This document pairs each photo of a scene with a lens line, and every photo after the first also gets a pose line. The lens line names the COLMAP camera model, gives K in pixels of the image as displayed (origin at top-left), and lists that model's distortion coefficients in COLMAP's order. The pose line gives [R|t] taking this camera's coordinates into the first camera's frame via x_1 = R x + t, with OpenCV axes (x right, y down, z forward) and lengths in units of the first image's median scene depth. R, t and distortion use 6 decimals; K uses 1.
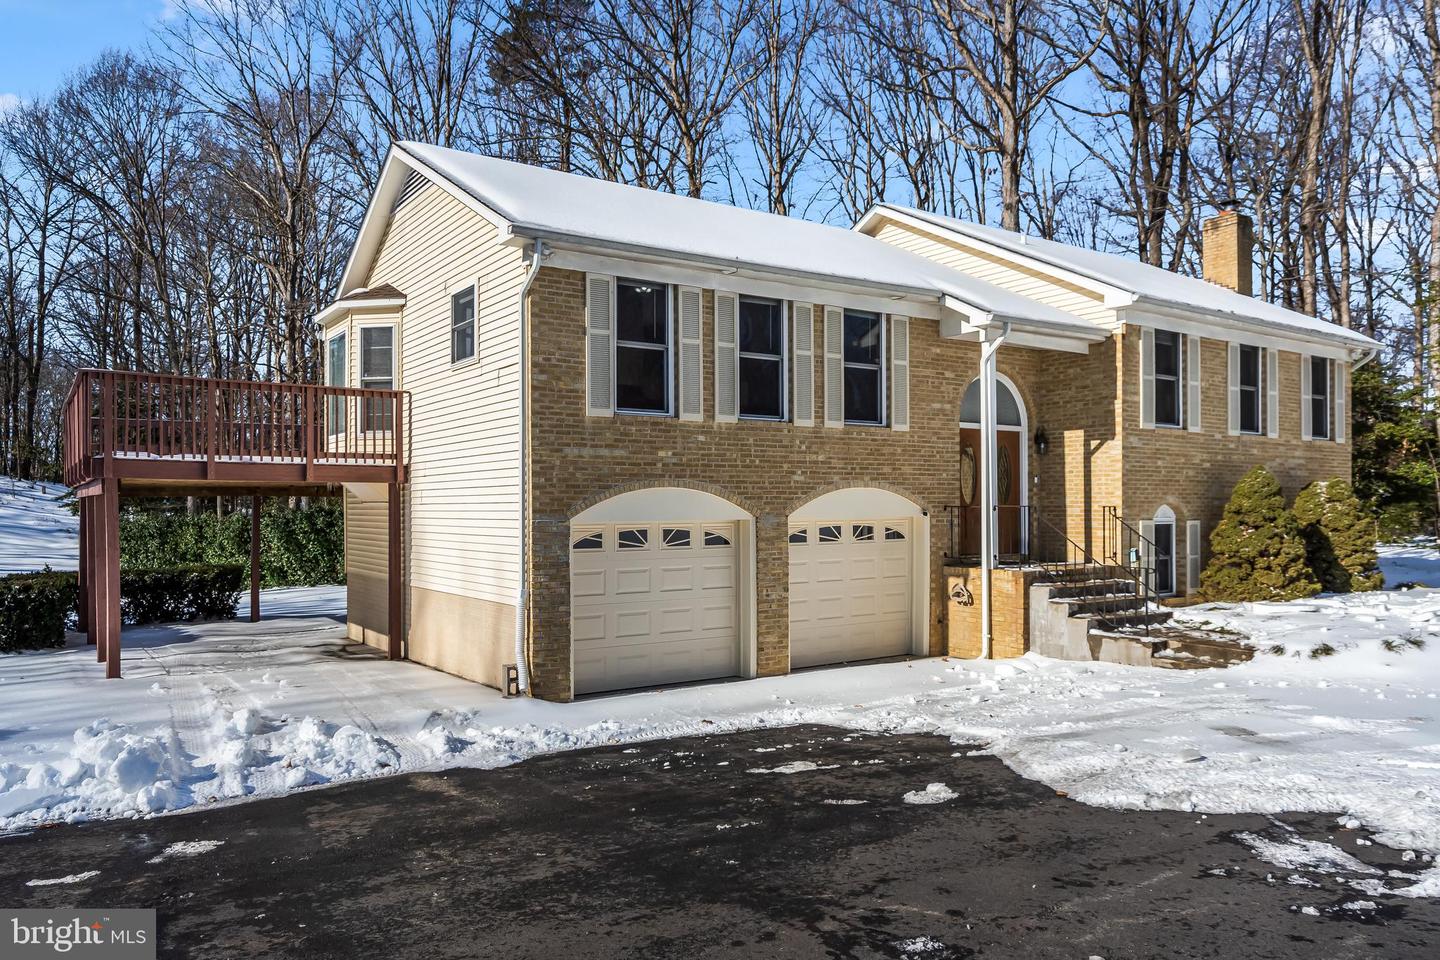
lens RADIAL K [[1001.0, 0, 693.5], [0, 1001.0, 512.6], [0, 0, 1]] dist [-0.015353, -0.002722]
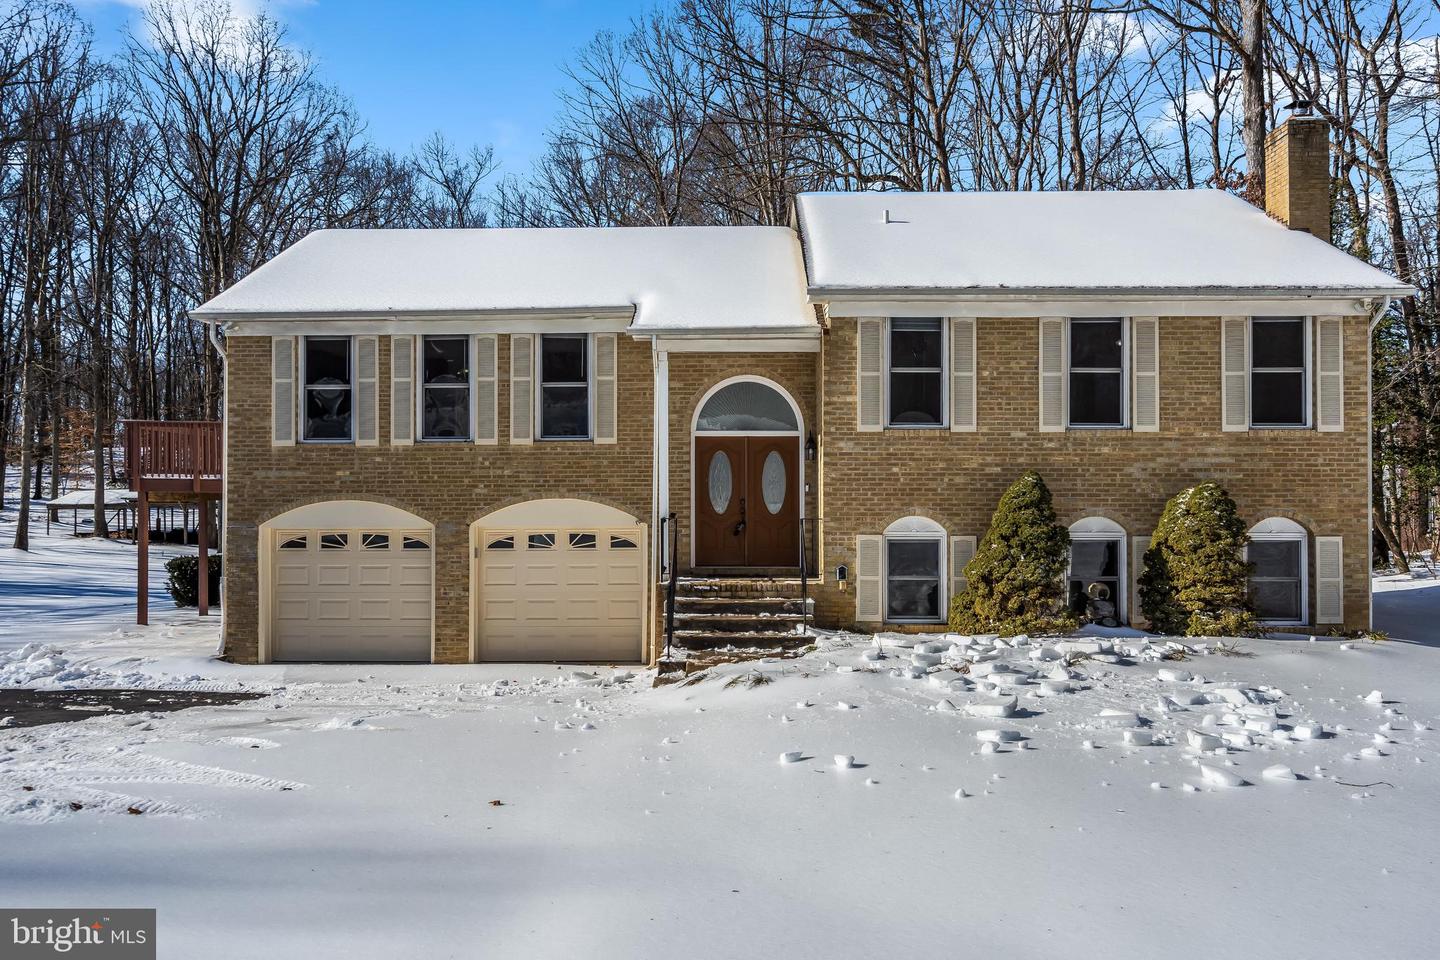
lens RADIAL K [[1139.3, 0, 750.7], [0, 1139.3, 500.1], [0, 0, 1]] dist [-0.028763, -0.007025]
pose [[0.821745, 0.004147, -0.569840, 1.072640], [-0.005034, 0.999987, 0.000018, -0.025582], [0.569833, 0.002853, 0.821755, 0.122722]]
